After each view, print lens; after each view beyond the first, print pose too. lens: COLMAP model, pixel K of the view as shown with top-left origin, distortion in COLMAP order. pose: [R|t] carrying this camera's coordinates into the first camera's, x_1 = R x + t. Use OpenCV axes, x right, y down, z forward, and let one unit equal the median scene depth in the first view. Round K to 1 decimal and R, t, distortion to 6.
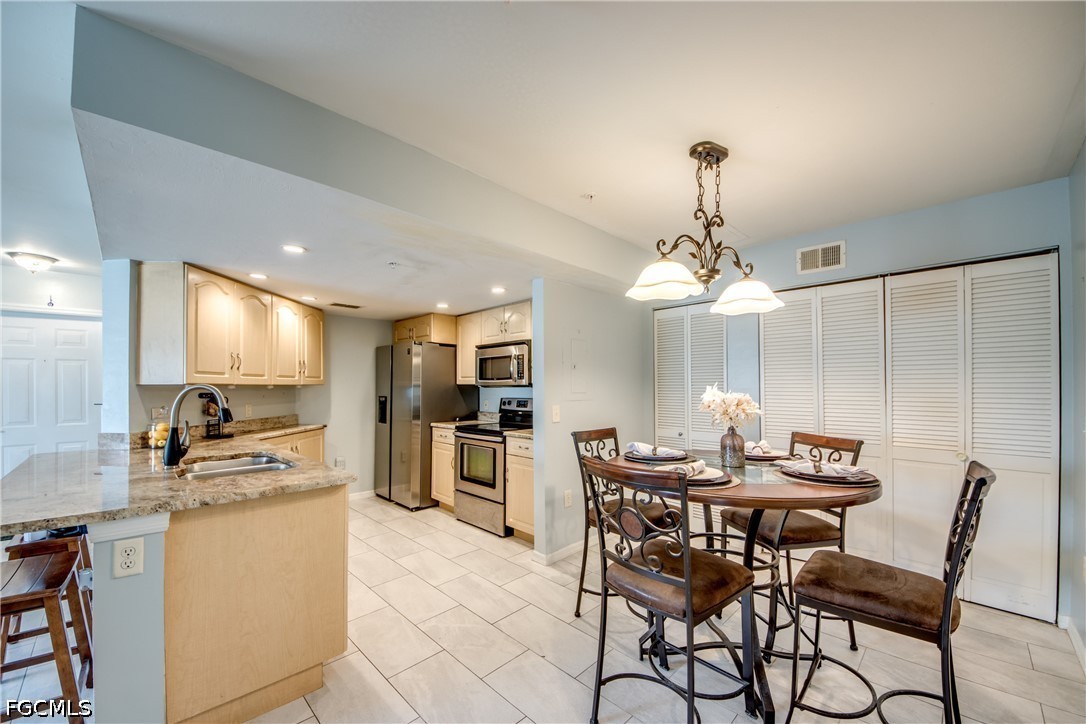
lens RADIAL K [[414.8, 0, 537.9], [0, 414.8, 378.2], [0, 0, 1]] dist [0.023441, -0.018041]
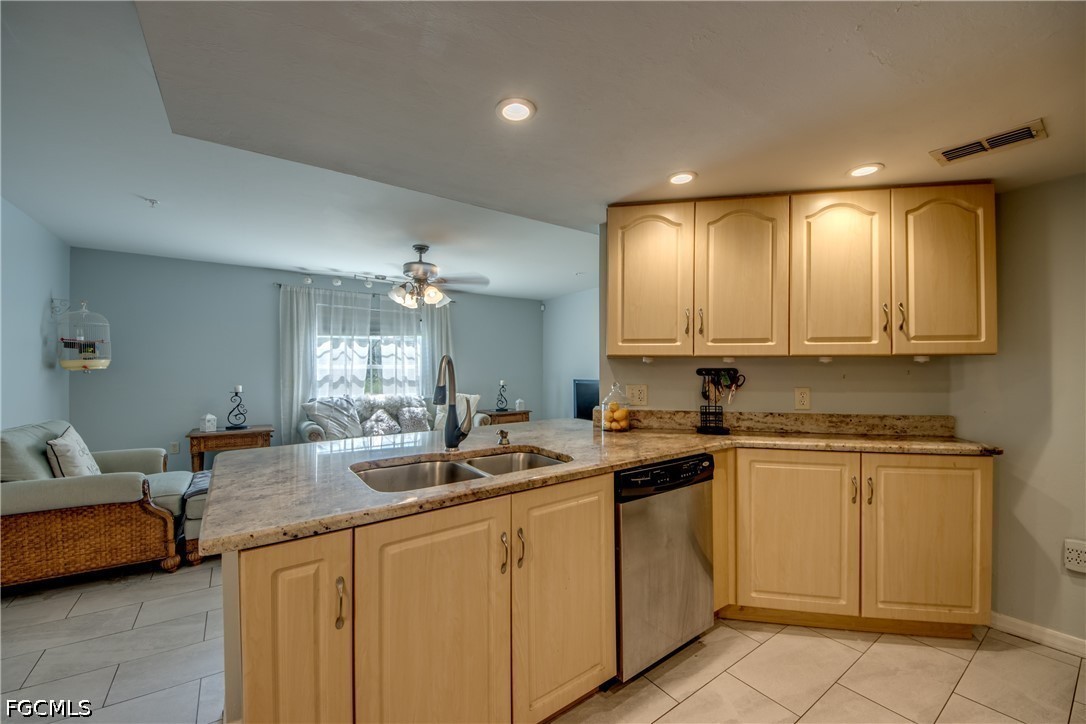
lens RADIAL K [[419.2, 0, 541.1], [0, 419.2, 366.8], [0, 0, 1]] dist [0.037912, -0.028153]
pose [[-0.169260, 0.003898, -0.985564, -0.017658], [0.020777, 0.999784, 0.000386, 0.022247], [0.985352, -0.020412, -0.169305, 0.709318]]
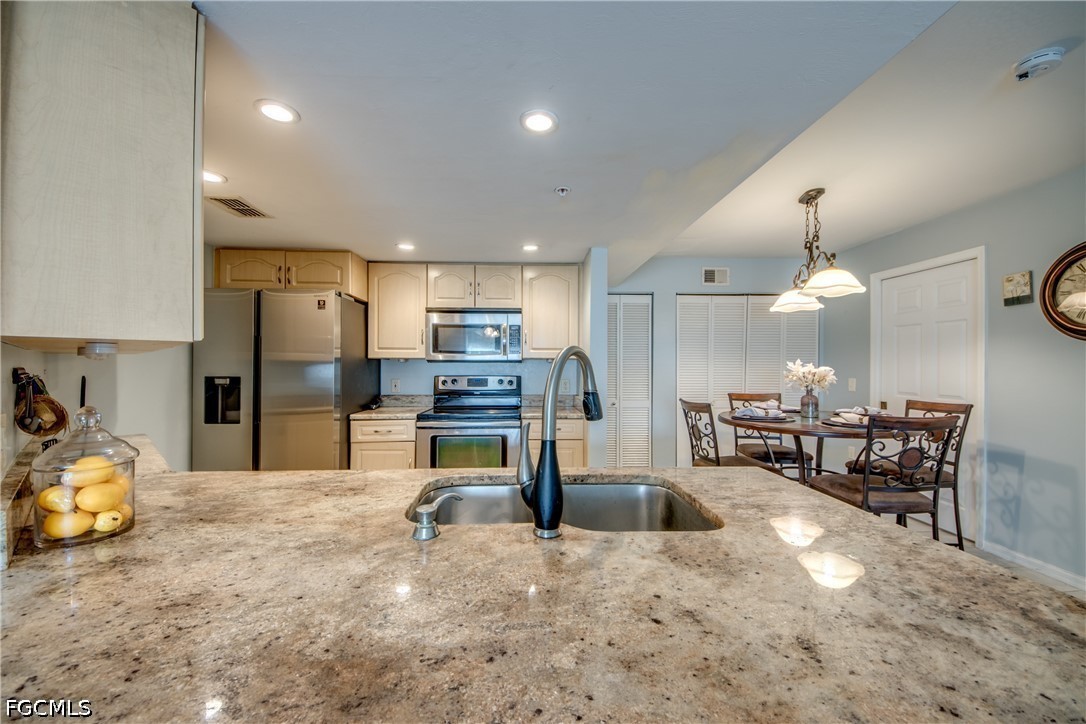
lens RADIAL K [[406.7, 0, 539.7], [0, 406.7, 365.7], [0, 0, 1]] dist [0.034582, -0.022331]
pose [[0.671706, 0.005115, 0.740800, -0.637013], [-0.019975, 0.999738, 0.011208, 0.017739], [-0.740548, -0.022326, 0.671632, 0.381408]]
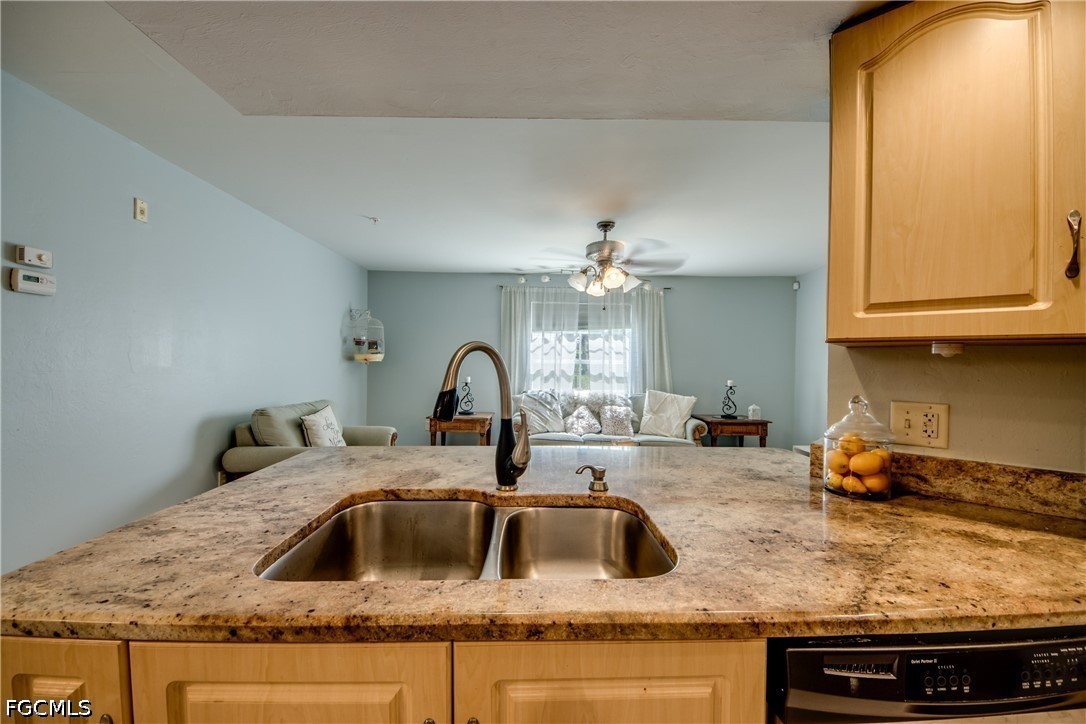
lens RADIAL K [[406.7, 0, 539.7], [0, 406.7, 365.7], [0, 0, 1]] dist [0.034582, -0.022331]
pose [[-0.697966, 0.004540, -0.716116, -0.267243], [0.007610, 0.999970, -0.001078, 0.024512], [0.716090, -0.006202, -0.697980, 0.755812]]
